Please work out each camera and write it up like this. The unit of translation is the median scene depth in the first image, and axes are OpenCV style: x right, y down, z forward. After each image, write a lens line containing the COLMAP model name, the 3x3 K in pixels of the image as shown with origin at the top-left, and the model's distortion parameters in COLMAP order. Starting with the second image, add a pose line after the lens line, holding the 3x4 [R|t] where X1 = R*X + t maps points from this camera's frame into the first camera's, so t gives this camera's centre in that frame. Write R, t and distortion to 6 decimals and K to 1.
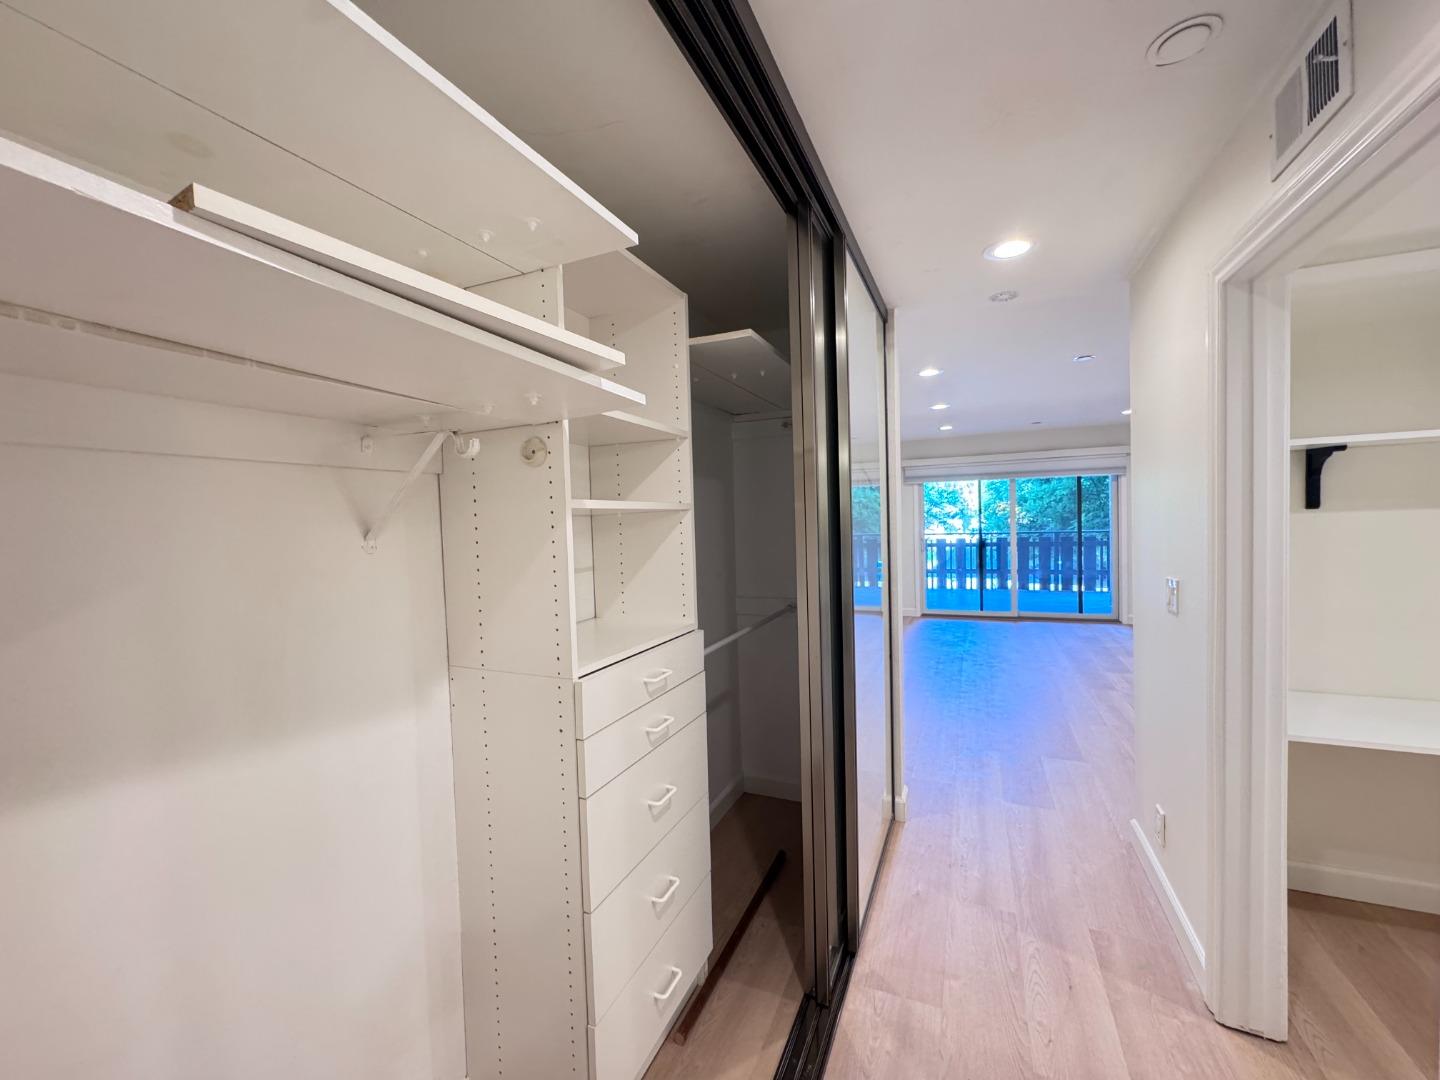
lens RADIAL K [[577.0, 0, 720.0], [0, 577.0, 540.0], [0, 0, 1]] dist [0.000283, 0.000119]
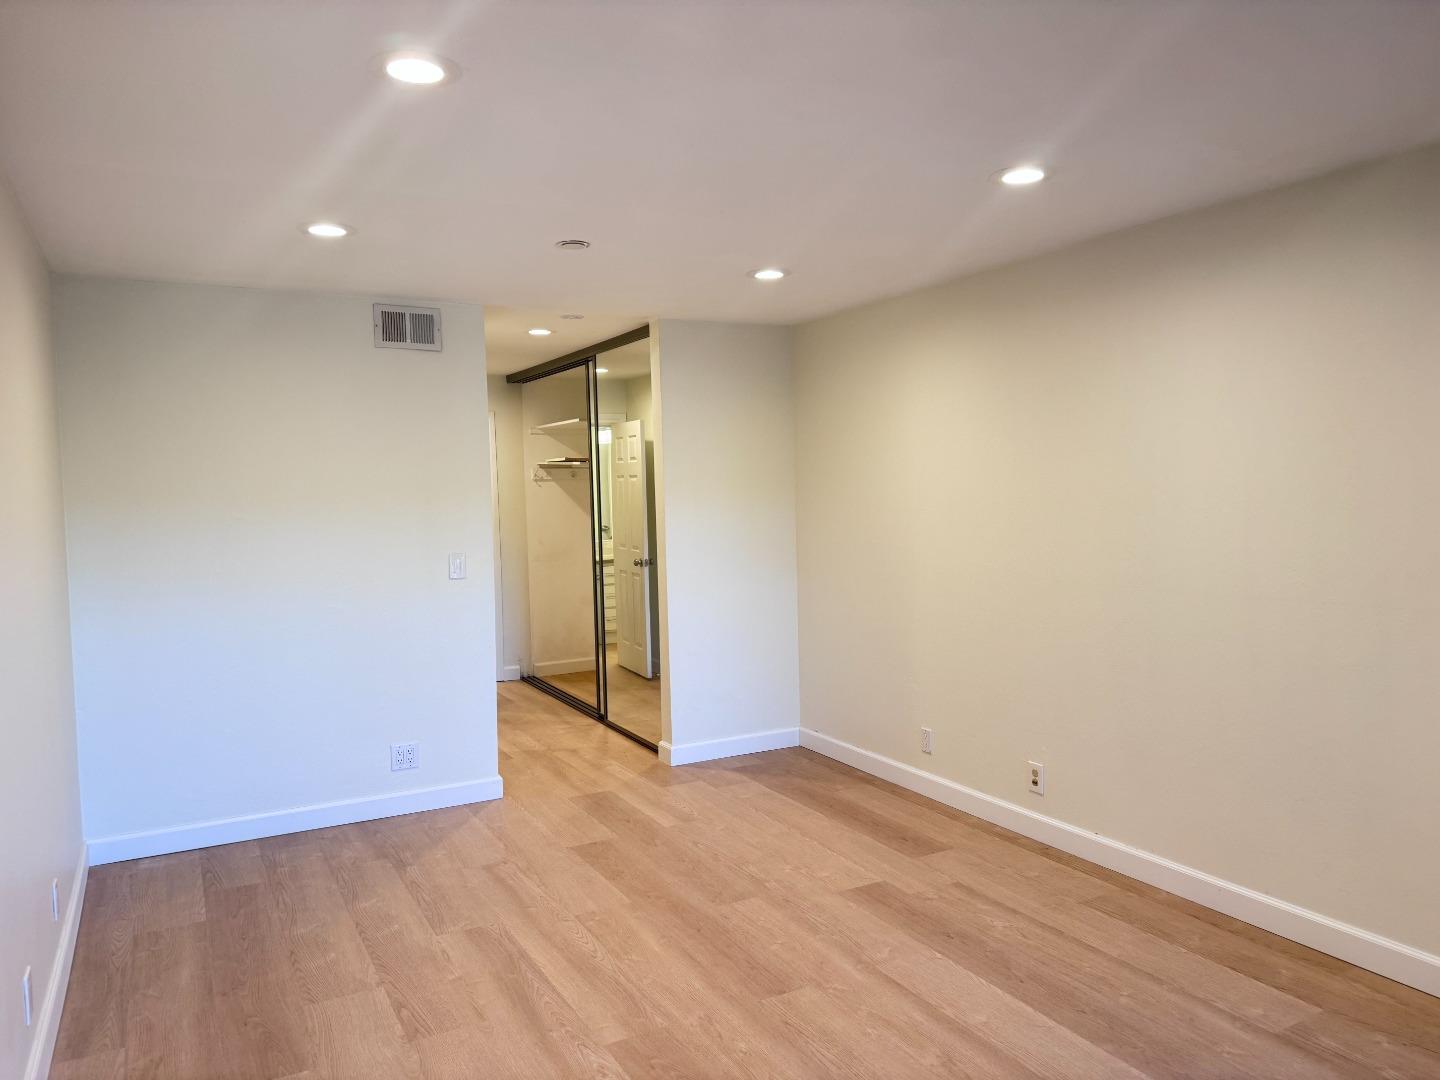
lens RADIAL K [[1031.3, 0, 730.3], [0, 1031.3, 534.4], [0, 0, 1]] dist [0.099072, -0.132316]
pose [[-0.607380, 0.088341, -0.789484, 1.980885], [0.012486, 0.994737, 0.101702, -0.182220], [0.794313, 0.051915, -0.605286, 2.536382]]
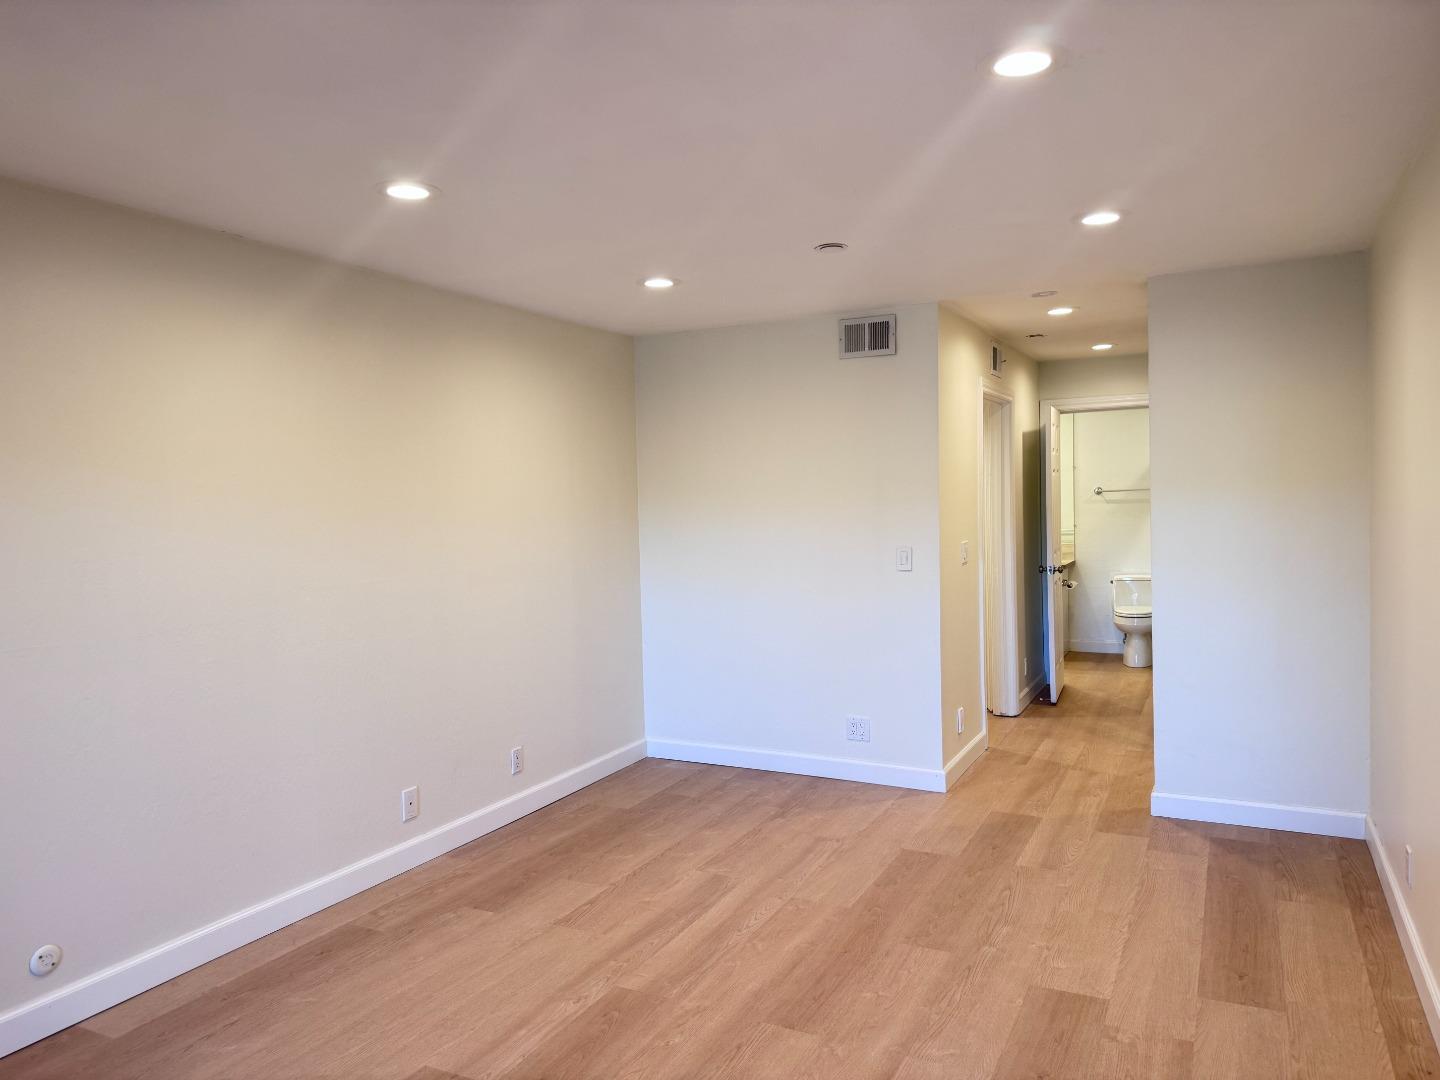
lens RADIAL K [[1031.3, 0, 730.3], [0, 1031.3, 534.4], [0, 0, 1]] dist [0.099072, -0.132316]
pose [[-0.997764, 0.051649, 0.042420, 1.014744], [0.054901, 0.995325, 0.079461, -0.159760], [-0.038118, 0.081613, -0.995935, 2.978895]]
